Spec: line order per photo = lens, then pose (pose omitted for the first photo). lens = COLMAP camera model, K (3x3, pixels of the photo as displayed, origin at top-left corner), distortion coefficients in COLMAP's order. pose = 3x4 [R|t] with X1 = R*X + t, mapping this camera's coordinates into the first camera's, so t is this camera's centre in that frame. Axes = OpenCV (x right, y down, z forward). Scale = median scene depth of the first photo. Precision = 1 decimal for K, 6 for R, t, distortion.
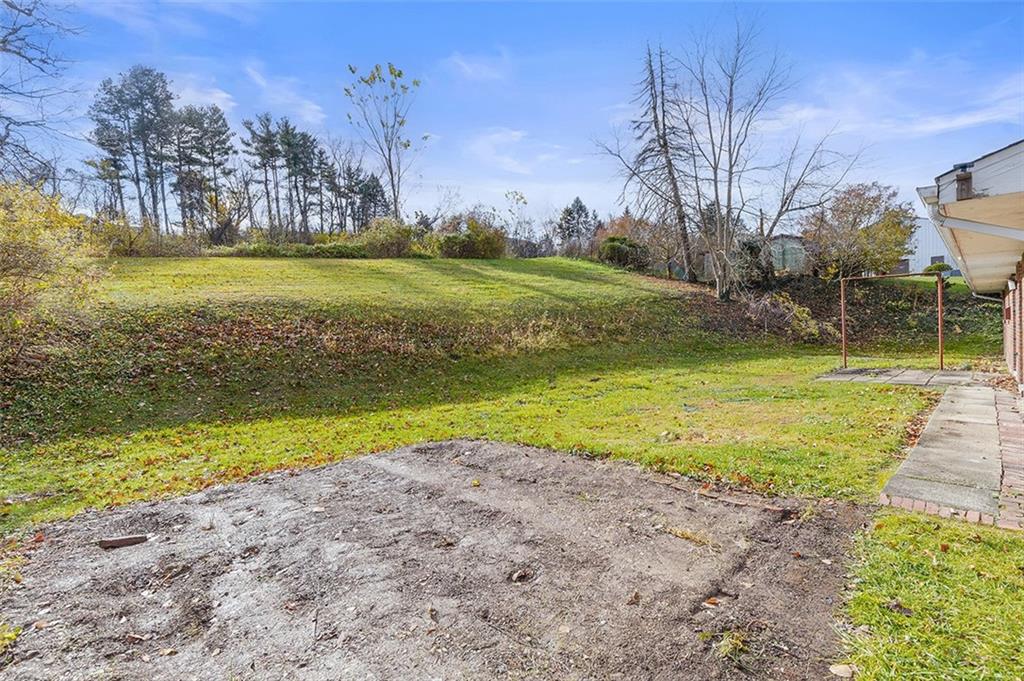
lens RADIAL K [[475.9, 0, 516.8], [0, 475.9, 338.1], [0, 0, 1]] dist [0.001008, 0.000645]
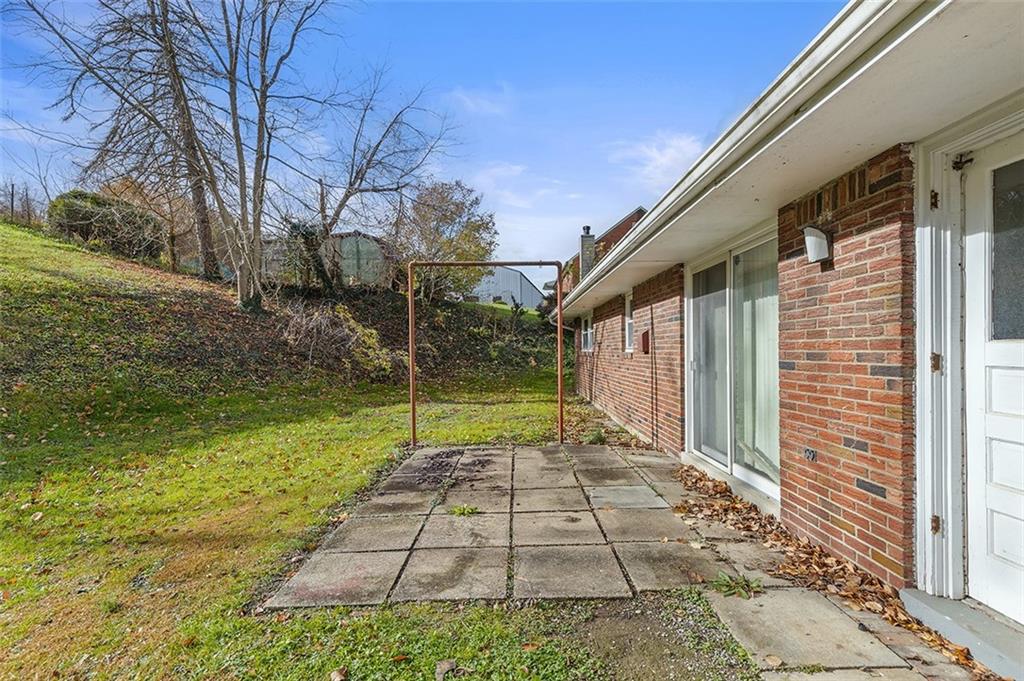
lens RADIAL K [[475.9, 0, 516.8], [0, 475.9, 338.1], [0, 0, 1]] dist [0.001008, 0.000645]
pose [[0.714356, 0.036642, 0.698823, 0.261167], [-0.000881, 0.998674, -0.051464, -0.015423], [-0.699782, 0.036148, 0.713441, 0.355498]]
